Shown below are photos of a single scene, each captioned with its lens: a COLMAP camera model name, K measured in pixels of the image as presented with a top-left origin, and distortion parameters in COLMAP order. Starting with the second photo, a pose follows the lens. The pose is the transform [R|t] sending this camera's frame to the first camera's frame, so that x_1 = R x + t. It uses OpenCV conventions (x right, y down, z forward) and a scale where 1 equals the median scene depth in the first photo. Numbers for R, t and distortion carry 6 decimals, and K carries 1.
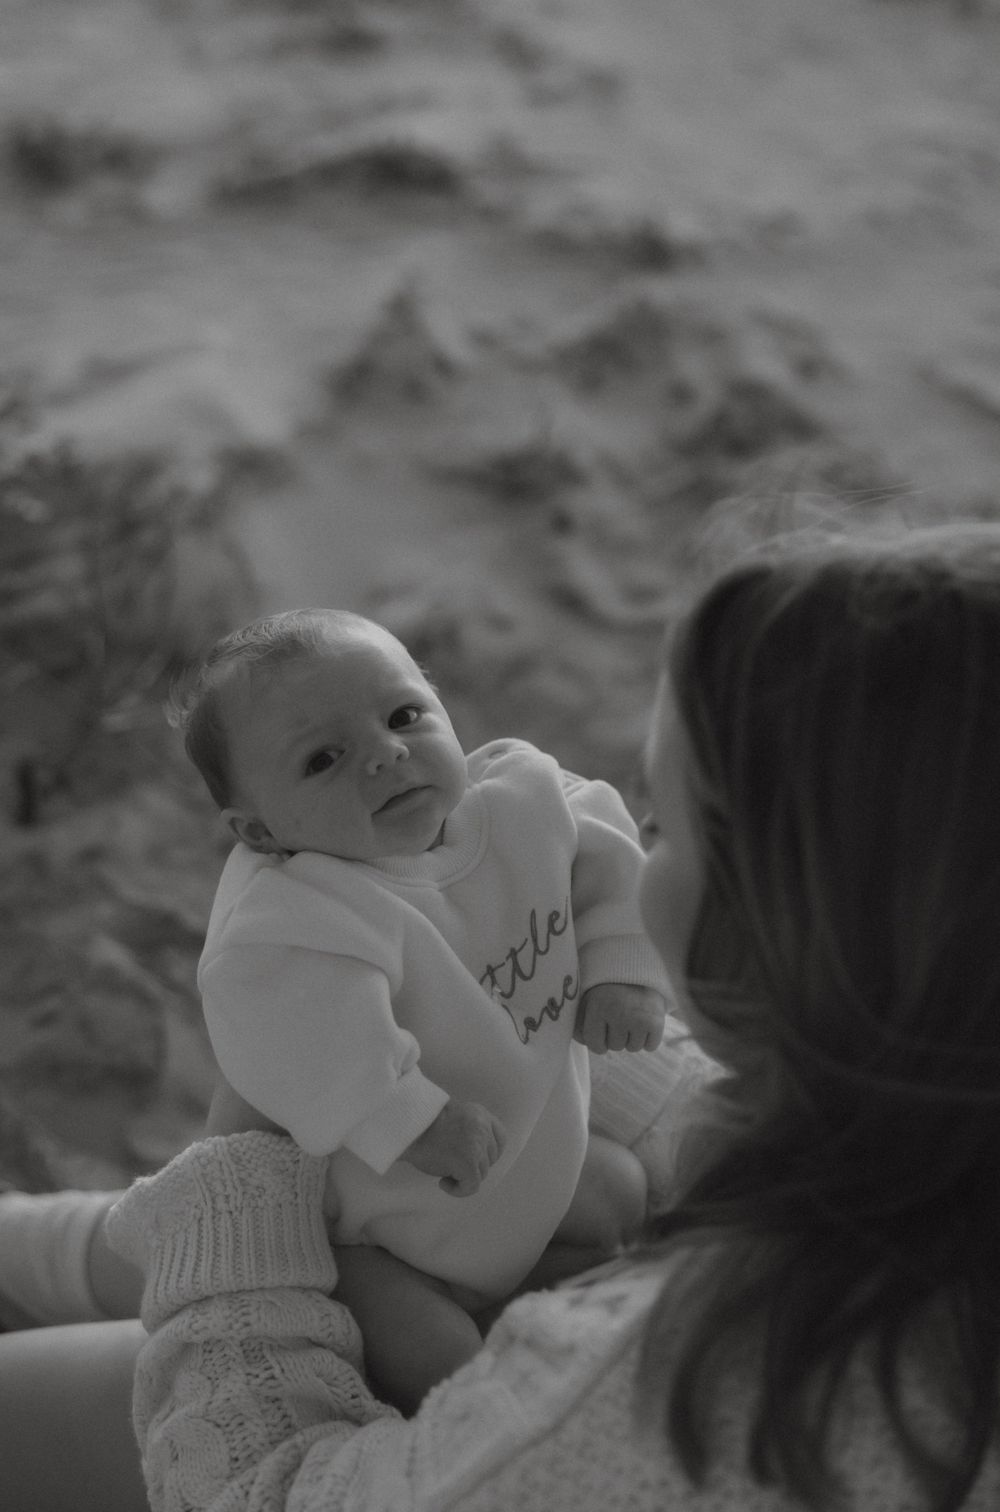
lens RADIAL K [[2120.2, 0, 500.0], [0, 2120.2, 756.0], [0, 0, 1]] dist [0.004279, 0.000269]
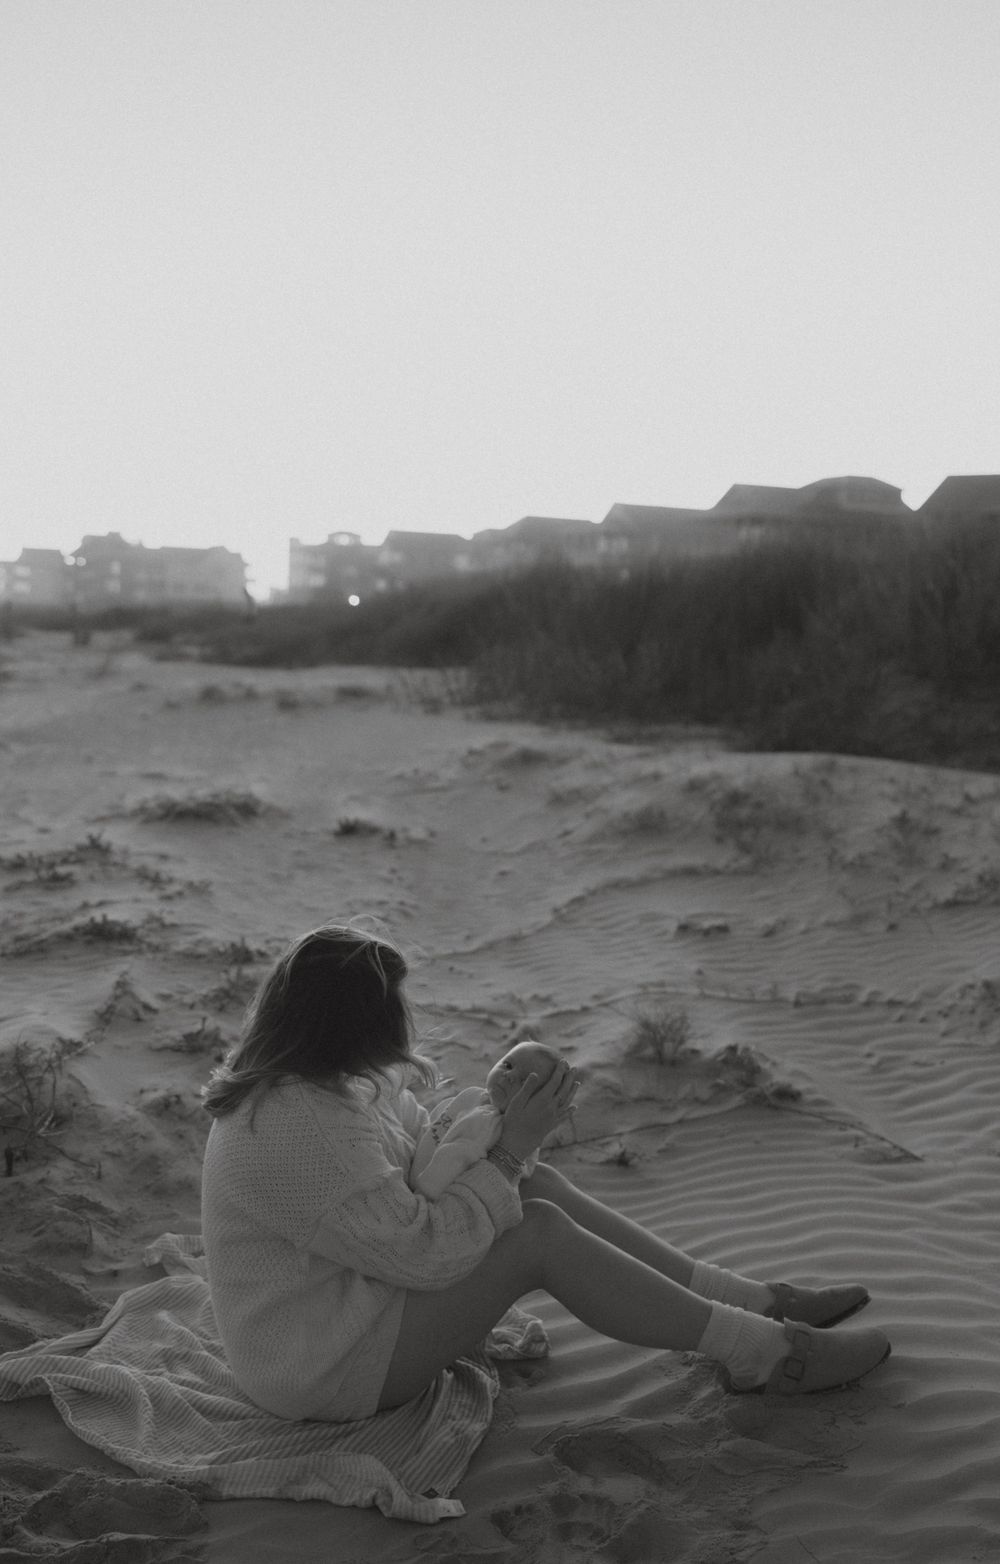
lens RADIAL K [[1674.9, 0, 498.0], [0, 1674.9, 728.9], [0, 0, 1]] dist [0.006913, -0.007973]
pose [[0.964861, -0.065826, 0.254381, -0.096572], [0.165326, 0.904550, -0.393010, 0.268822], [-0.204230, 0.421256, 0.883648, -0.627598]]
